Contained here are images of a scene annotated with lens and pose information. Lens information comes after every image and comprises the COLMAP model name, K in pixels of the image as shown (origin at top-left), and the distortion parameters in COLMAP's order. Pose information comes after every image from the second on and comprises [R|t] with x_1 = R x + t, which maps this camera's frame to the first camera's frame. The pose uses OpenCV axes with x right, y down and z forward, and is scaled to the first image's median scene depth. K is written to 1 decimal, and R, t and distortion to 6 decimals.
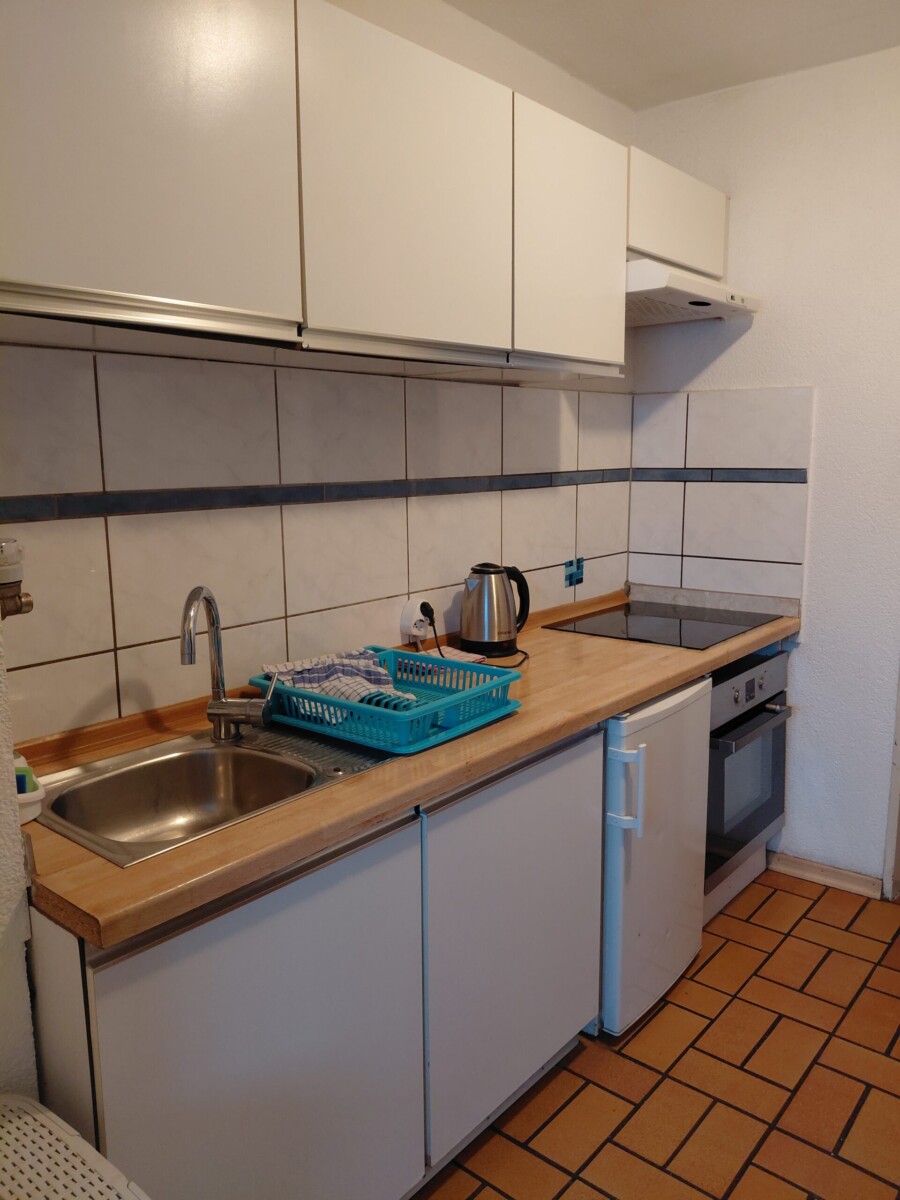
lens RADIAL K [[899.6, 0, 450.0], [0, 899.6, 600.0], [0, 0, 1]] dist [0.126390, -0.260179]
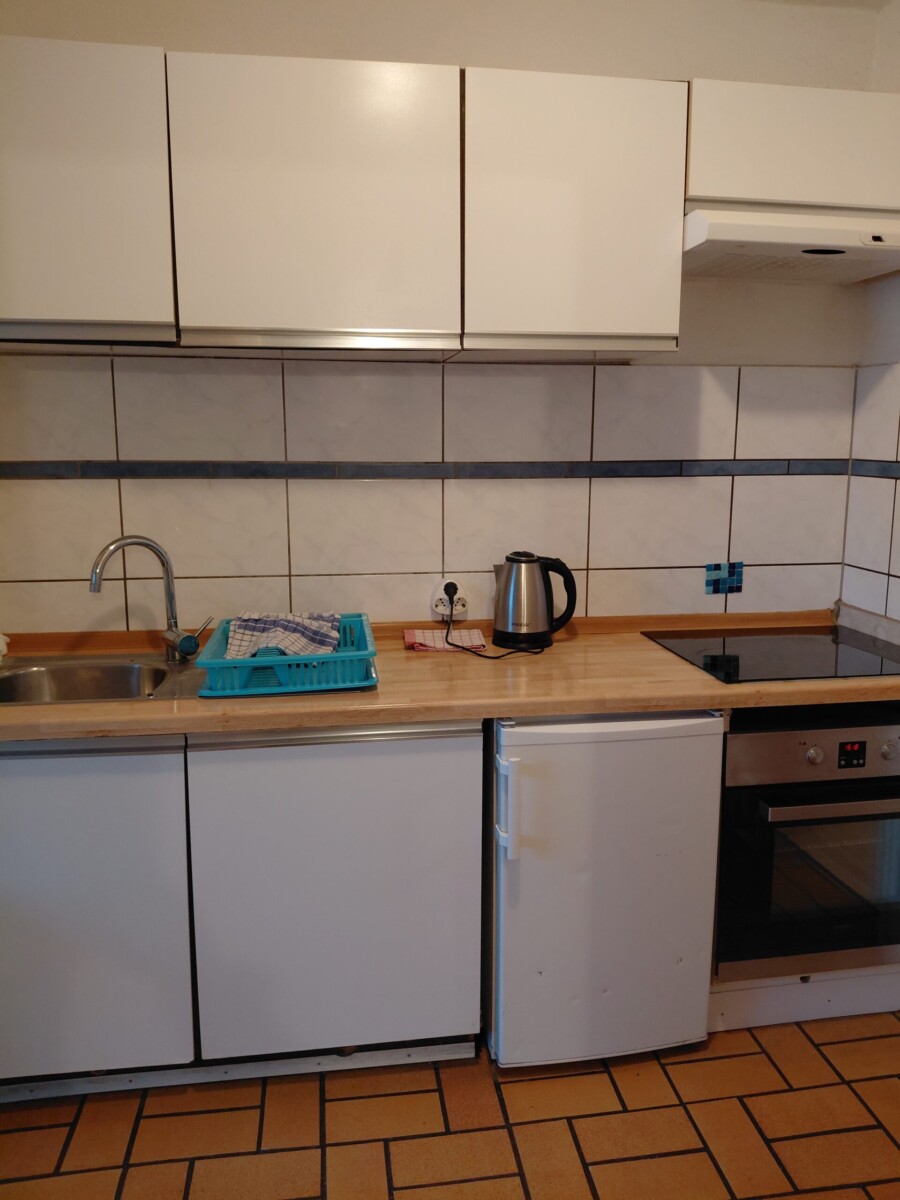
lens RADIAL K [[887.8, 0, 451.3], [0, 887.8, 591.6], [0, 0, 1]] dist [0.125023, -0.250114]
pose [[0.743771, 0.126222, -0.656409, 0.618673], [-0.119897, 0.991275, 0.054760, -0.041290], [0.657593, 0.037972, 0.752415, 0.233405]]
